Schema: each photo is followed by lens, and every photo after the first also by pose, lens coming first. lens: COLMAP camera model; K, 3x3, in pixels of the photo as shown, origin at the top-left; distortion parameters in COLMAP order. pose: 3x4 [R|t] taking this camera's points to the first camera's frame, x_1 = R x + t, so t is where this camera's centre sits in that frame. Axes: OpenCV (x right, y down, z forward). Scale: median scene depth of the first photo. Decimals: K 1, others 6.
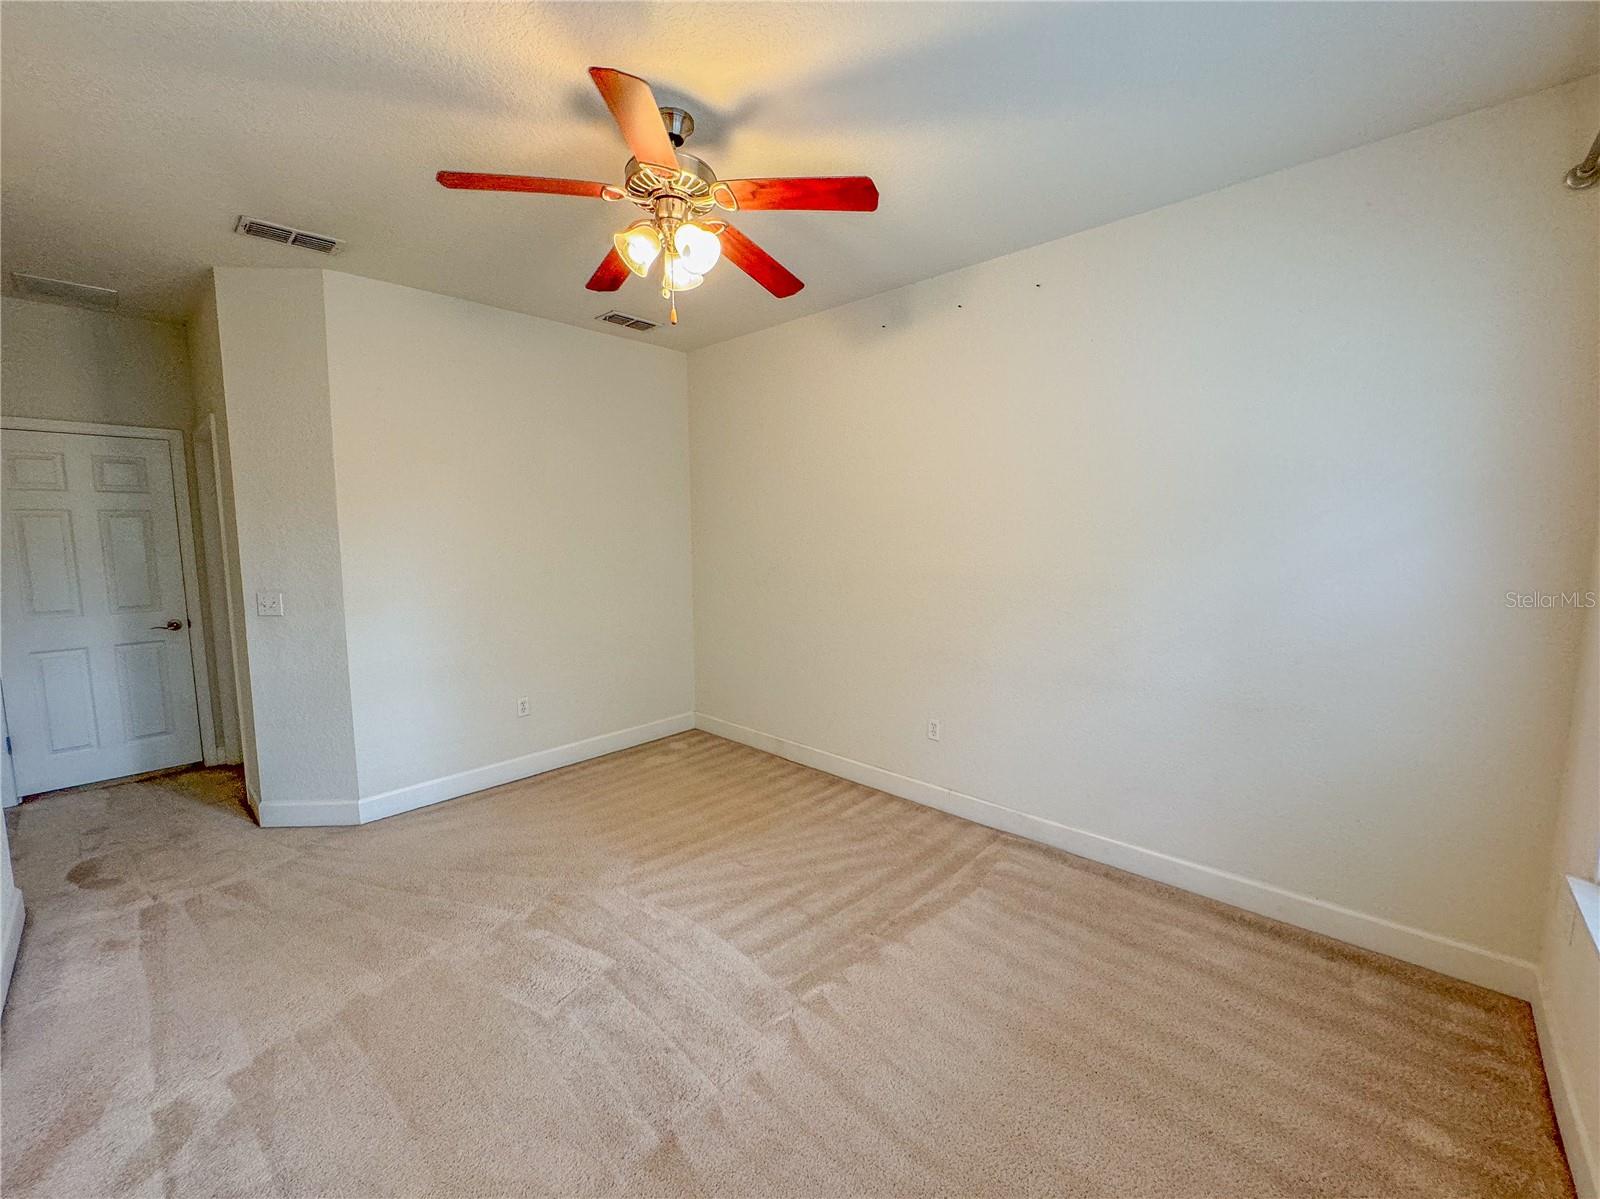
lens RADIAL K [[647.7, 0, 807.1], [0, 647.7, 603.2], [0, 0, 1]] dist [-0.003519, -0.000249]
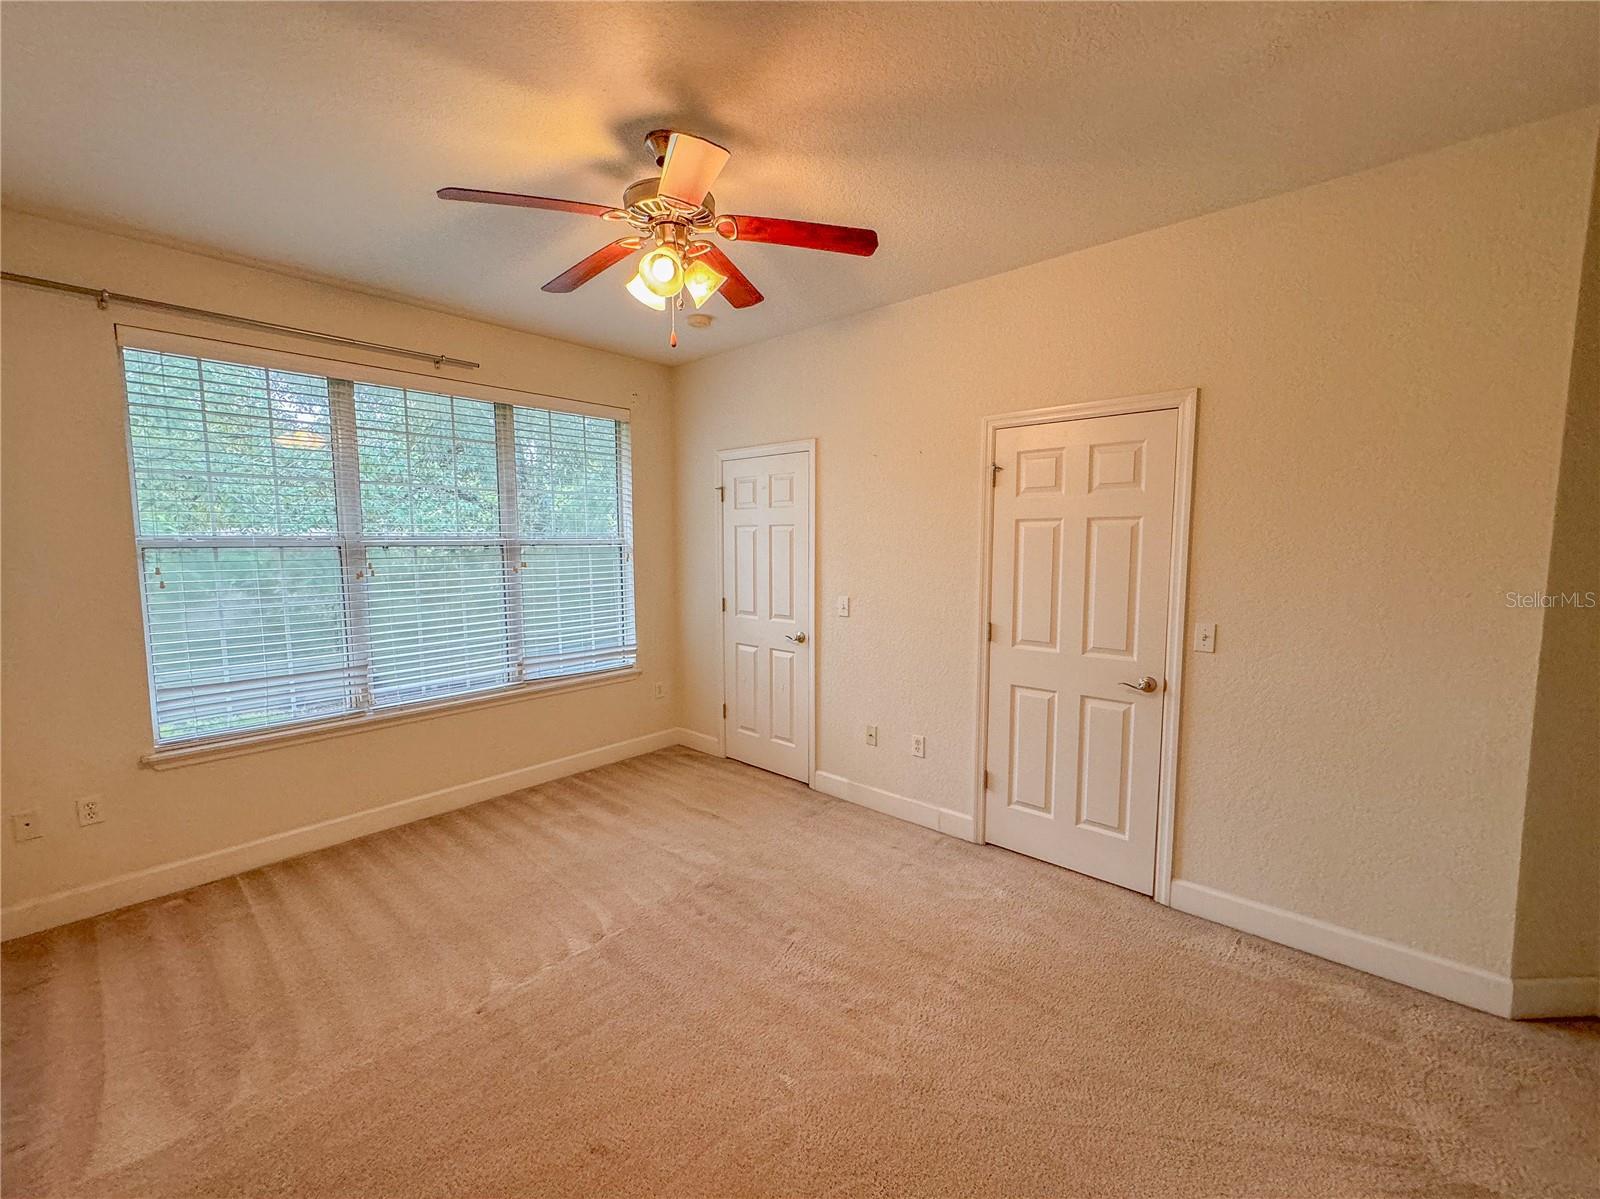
lens RADIAL K [[647.7, 0, 800.4], [0, 647.7, 599.7], [0, 0, 1]] dist [-0.003519, -0.000249]
pose [[-0.999925, 0.004598, -0.011361, -0.255556], [0.002112, 0.977734, 0.209838, -0.158818], [0.012073, 0.209798, -0.977670, 1.317936]]
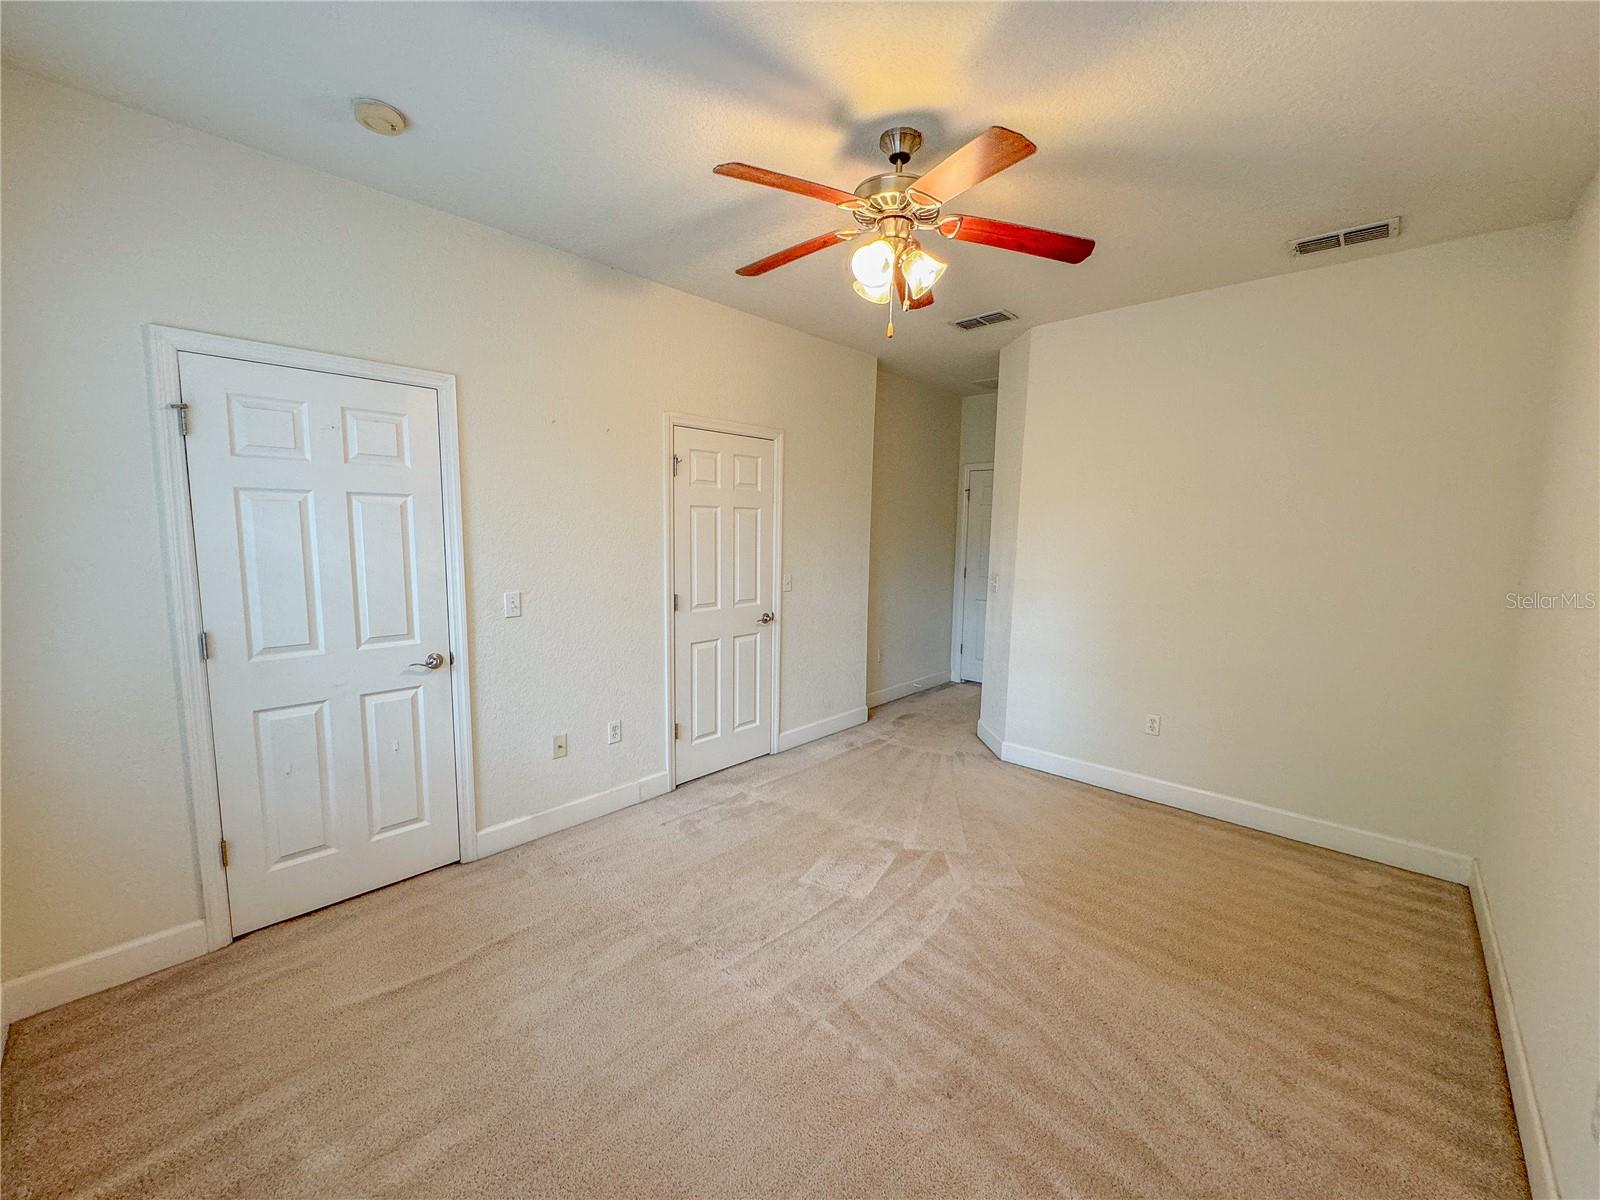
lens RADIAL K [[647.7, 0, 812.5], [0, 647.7, 604.2], [0, 0, 1]] dist [-0.003519, -0.000249]
pose [[0.006106, 0.125369, -0.992091, 0.569688], [-0.134540, 0.983192, 0.123416, -0.073156], [0.990889, 0.132722, 0.022870, 0.582617]]
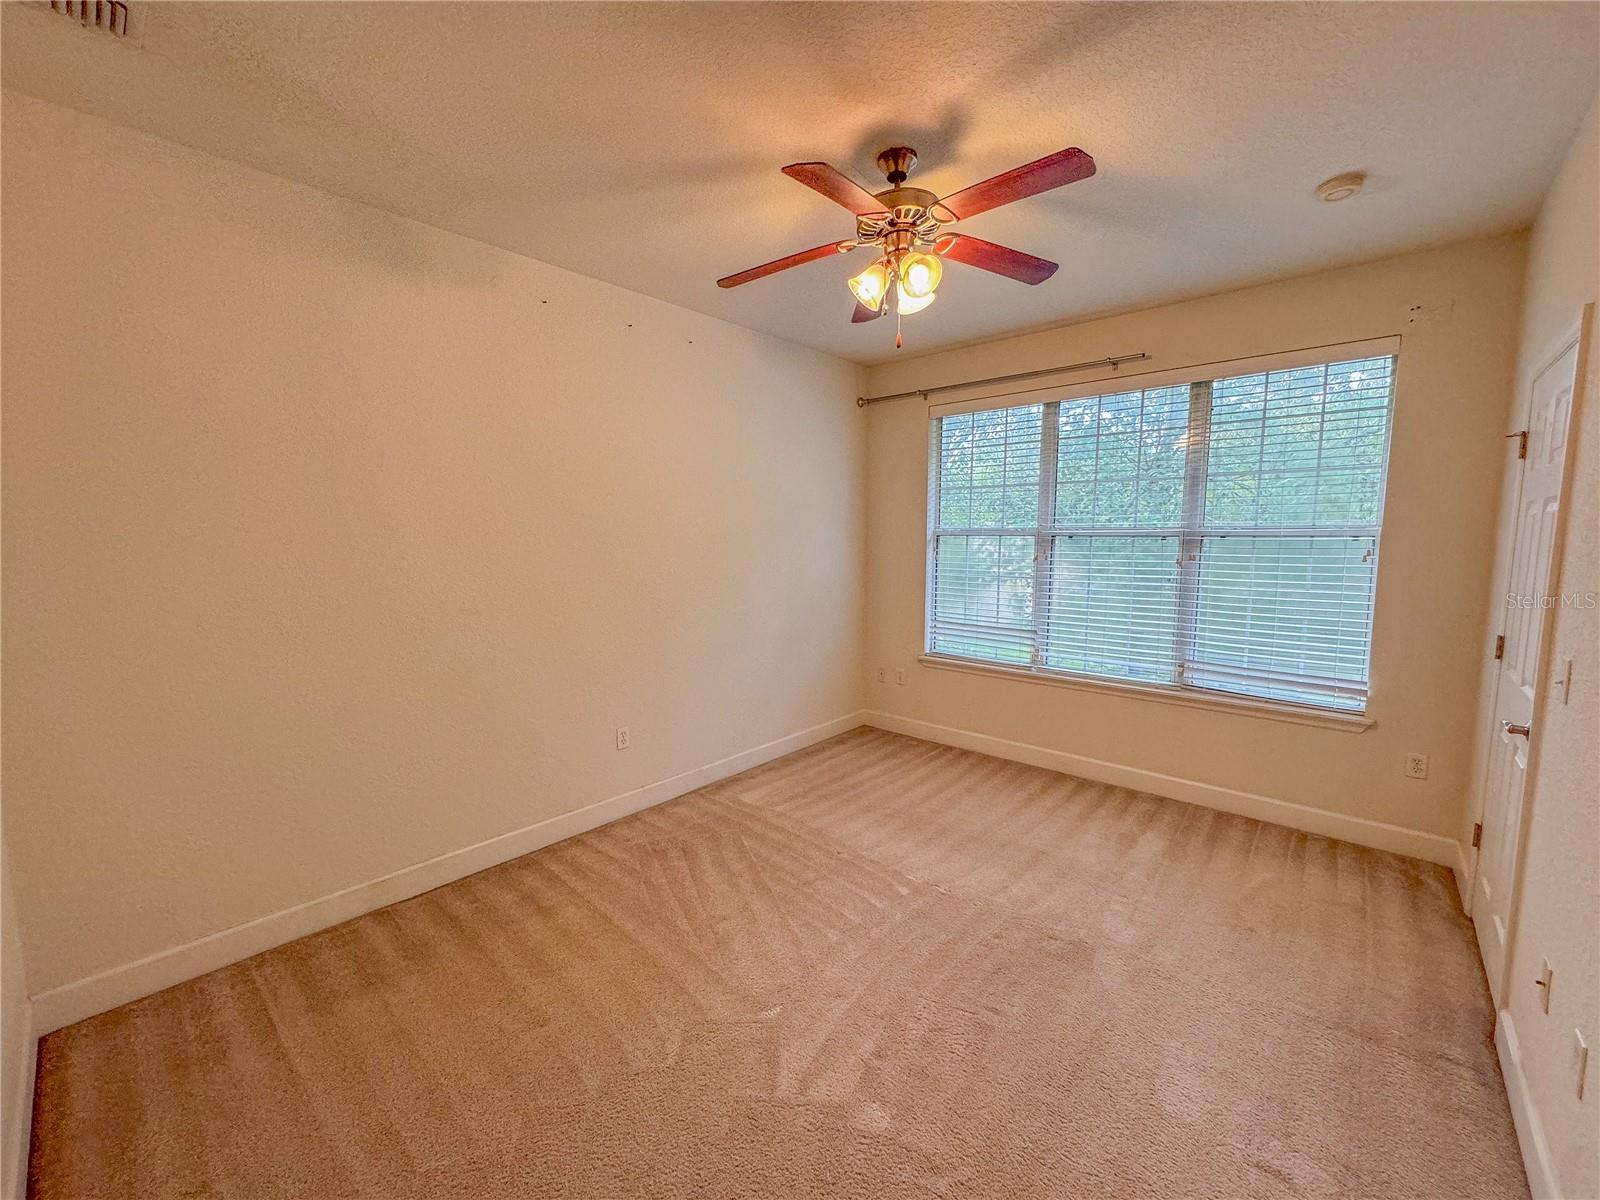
lens RADIAL K [[647.7, 0, 795.9], [0, 647.7, 595.9], [0, 0, 1]] dist [-0.003519, -0.000249]
pose [[-0.000699, -0.099158, 0.995071, -0.855081], [0.122303, 0.987593, 0.098499, -0.095553], [-0.992493, 0.121769, 0.011437, 0.771694]]
